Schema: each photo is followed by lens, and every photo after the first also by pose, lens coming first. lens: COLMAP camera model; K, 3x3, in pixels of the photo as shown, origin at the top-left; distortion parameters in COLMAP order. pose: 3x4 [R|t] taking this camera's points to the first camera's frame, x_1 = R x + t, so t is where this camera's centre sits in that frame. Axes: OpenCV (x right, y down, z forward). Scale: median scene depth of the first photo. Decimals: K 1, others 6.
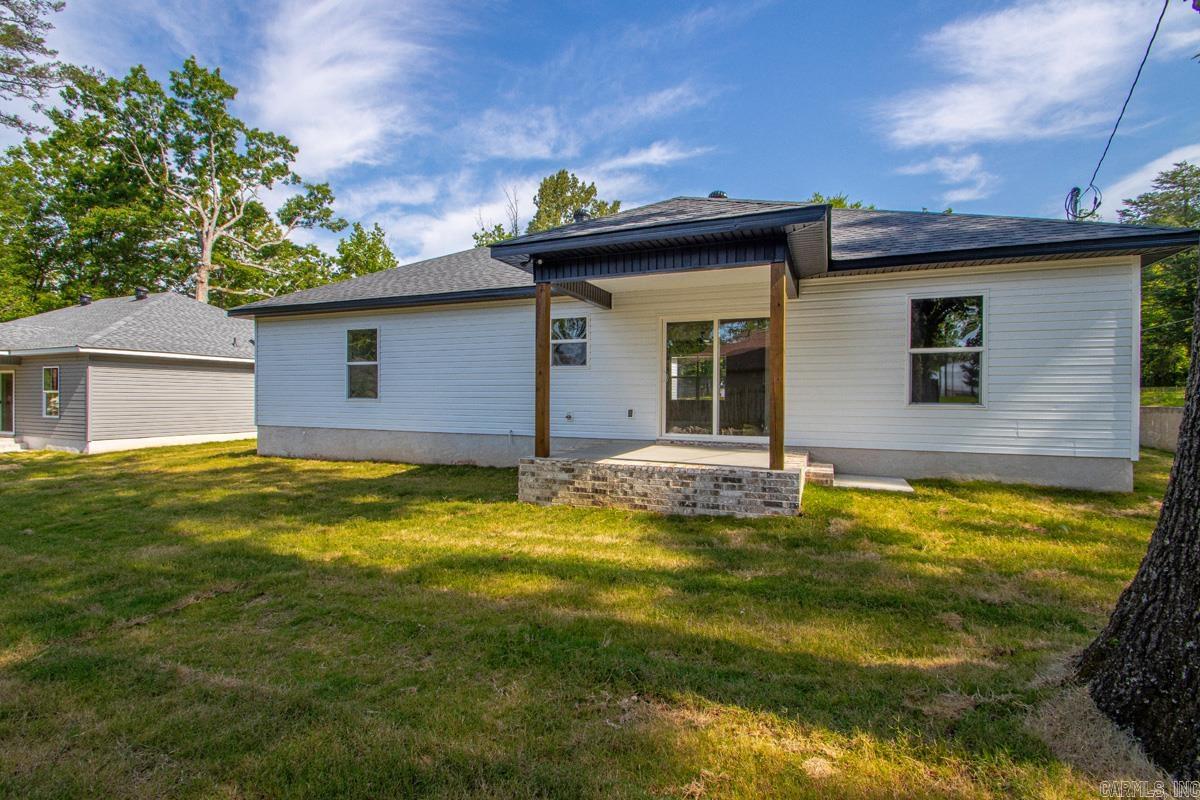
lens RADIAL K [[558.8, 0, 585.7], [0, 558.8, 402.4], [0, 0, 1]] dist [0.017857, -0.019137]
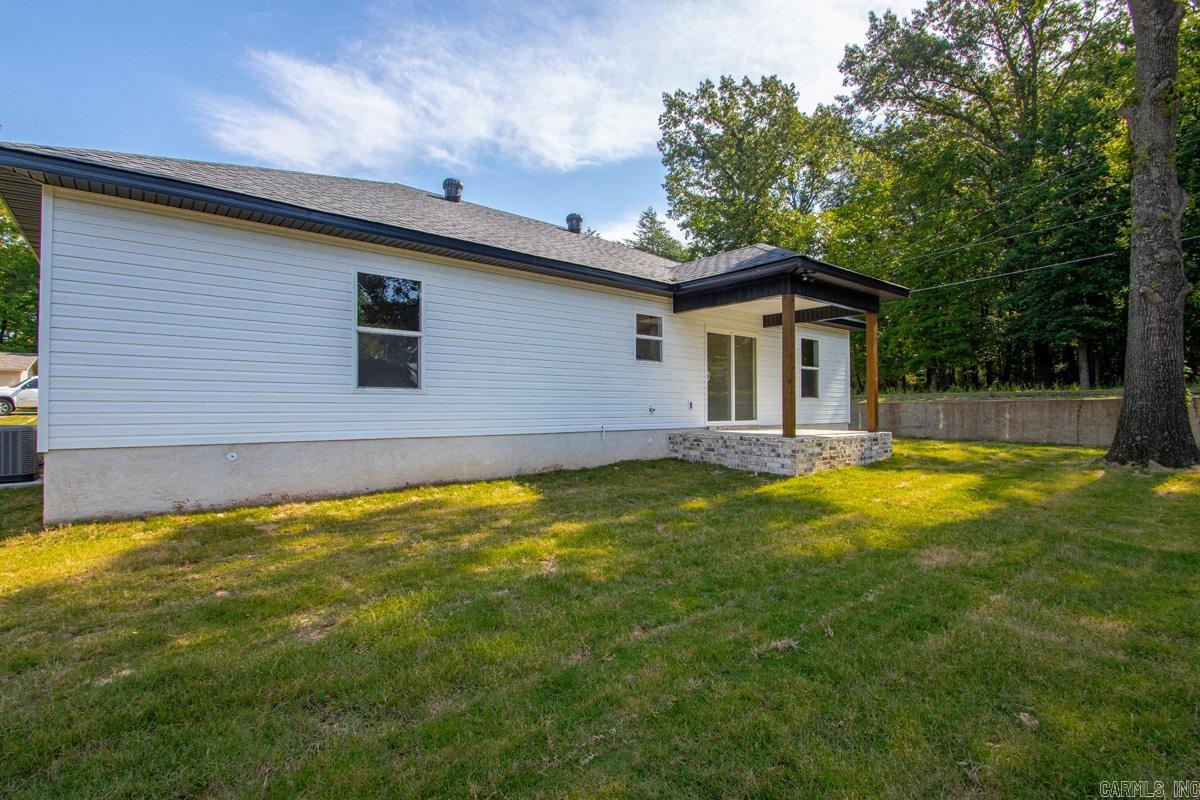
lens RADIAL K [[558.8, 0, 585.7], [0, 558.8, 402.4], [0, 0, 1]] dist [0.017857, -0.019137]
pose [[0.460890, 0.002976, 0.887452, -1.101792], [0.013747, 0.999850, -0.010492, 0.022994], [-0.887351, 0.017036, 0.460780, 0.680485]]
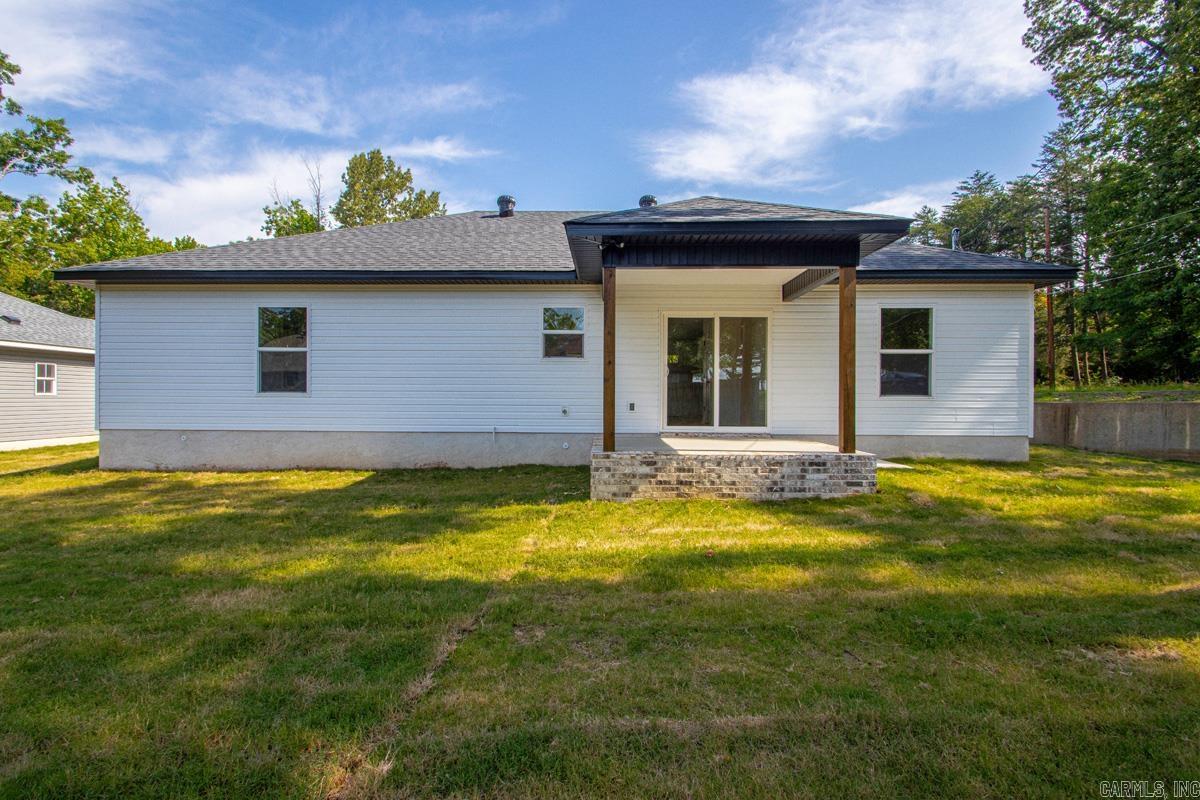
lens RADIAL K [[558.8, 0, 585.7], [0, 558.8, 402.4], [0, 0, 1]] dist [0.017857, -0.019137]
pose [[0.929019, -0.004247, 0.370007, -0.380561], [0.004620, 0.999989, -0.000121, 0.011760], [-0.370003, 0.001822, 0.929029, 0.108101]]
